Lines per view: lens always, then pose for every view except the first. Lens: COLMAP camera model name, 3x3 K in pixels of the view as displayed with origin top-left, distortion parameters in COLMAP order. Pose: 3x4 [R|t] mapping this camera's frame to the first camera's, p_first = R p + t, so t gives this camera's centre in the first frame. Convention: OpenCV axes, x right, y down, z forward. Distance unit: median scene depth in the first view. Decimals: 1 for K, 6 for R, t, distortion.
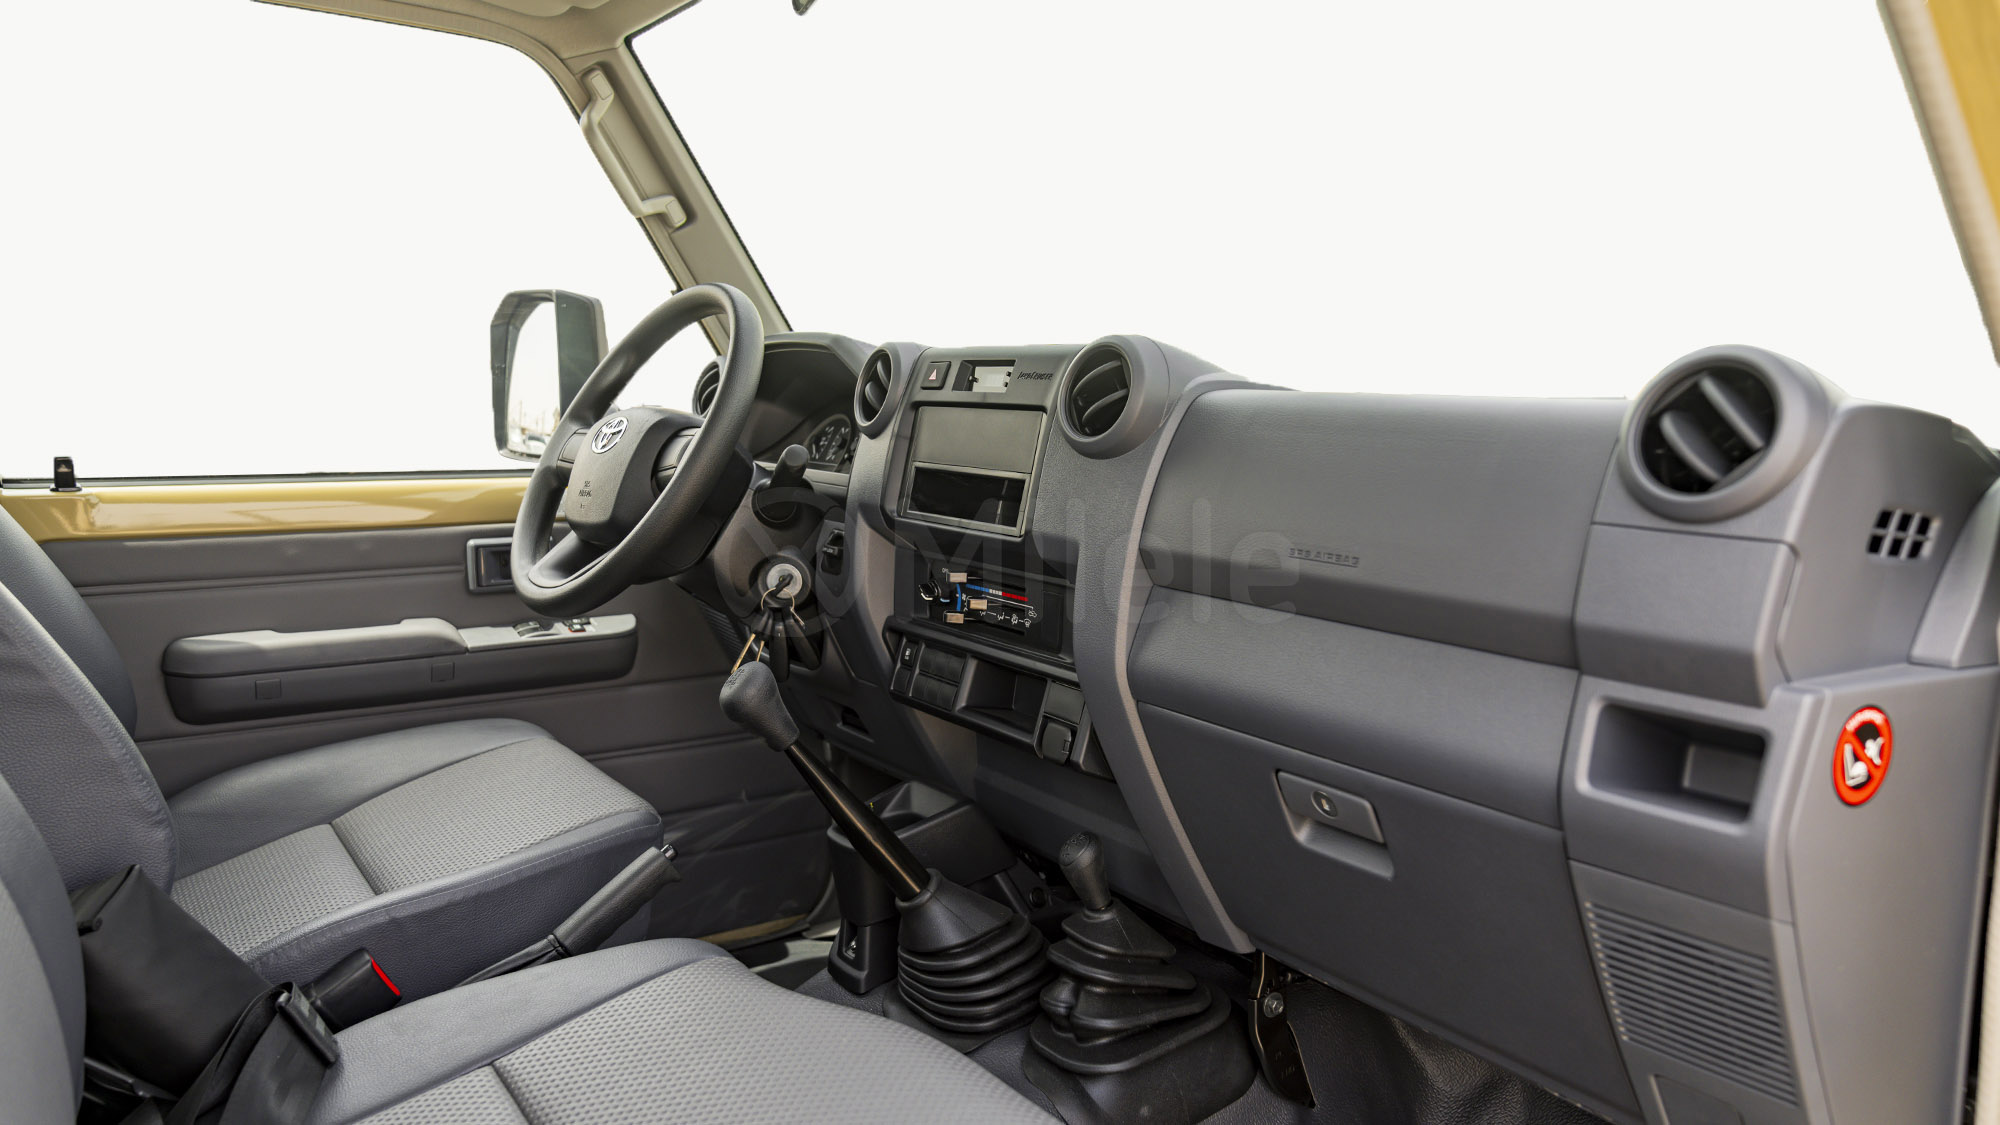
lens RADIAL K [[1354.2, 0, 996.1], [0, 1354.2, 615.6], [0, 0, 1]] dist [-0.022134, 0.000427]
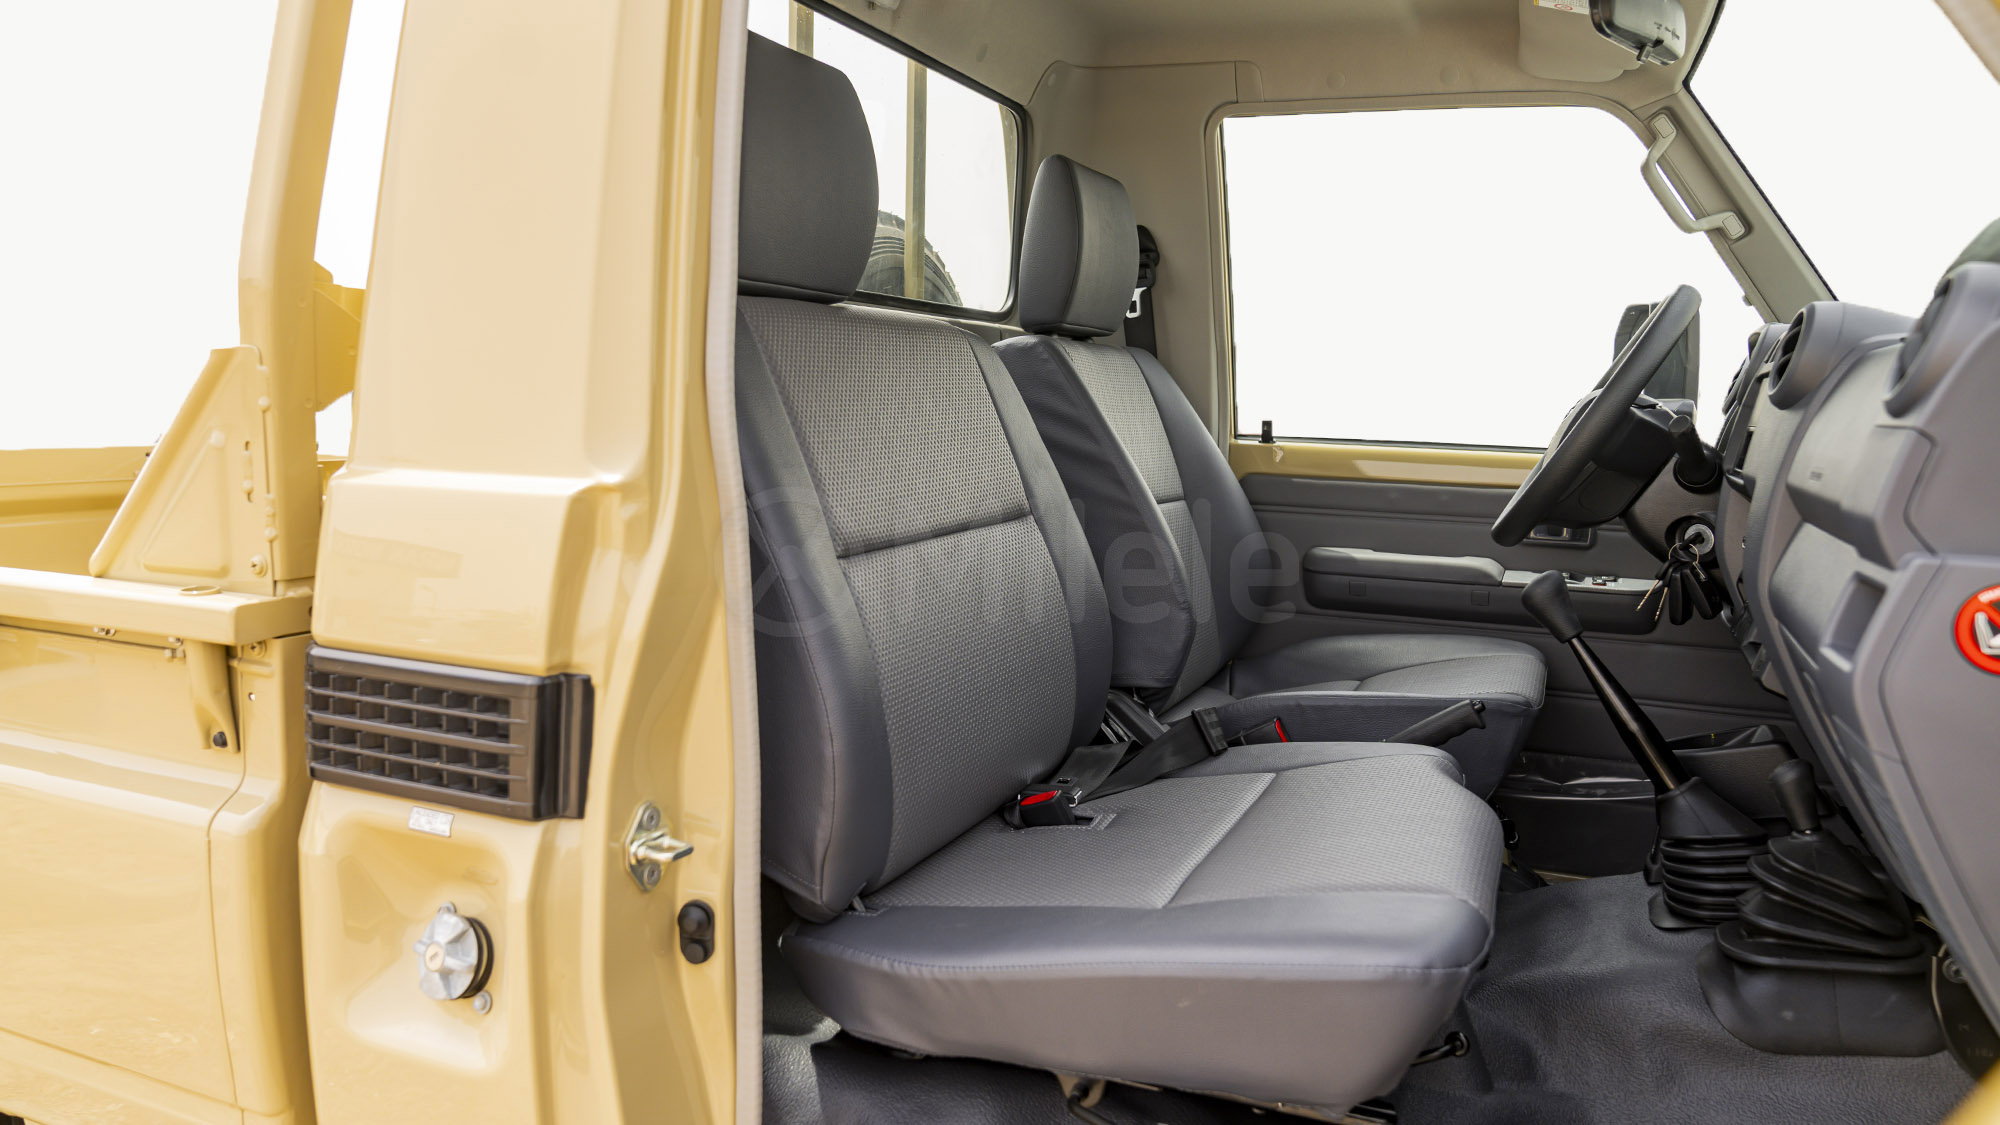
lens RADIAL K [[1354.2, 0, 996.1], [0, 1354.2, 615.6], [0, 0, 1]] dist [-0.022134, 0.000427]
pose [[0.548441, 0.133362, -0.825486, 0.432563], [-0.158016, 0.985942, 0.054300, 0.065275], [0.821123, 0.100660, 0.561805, -0.116062]]
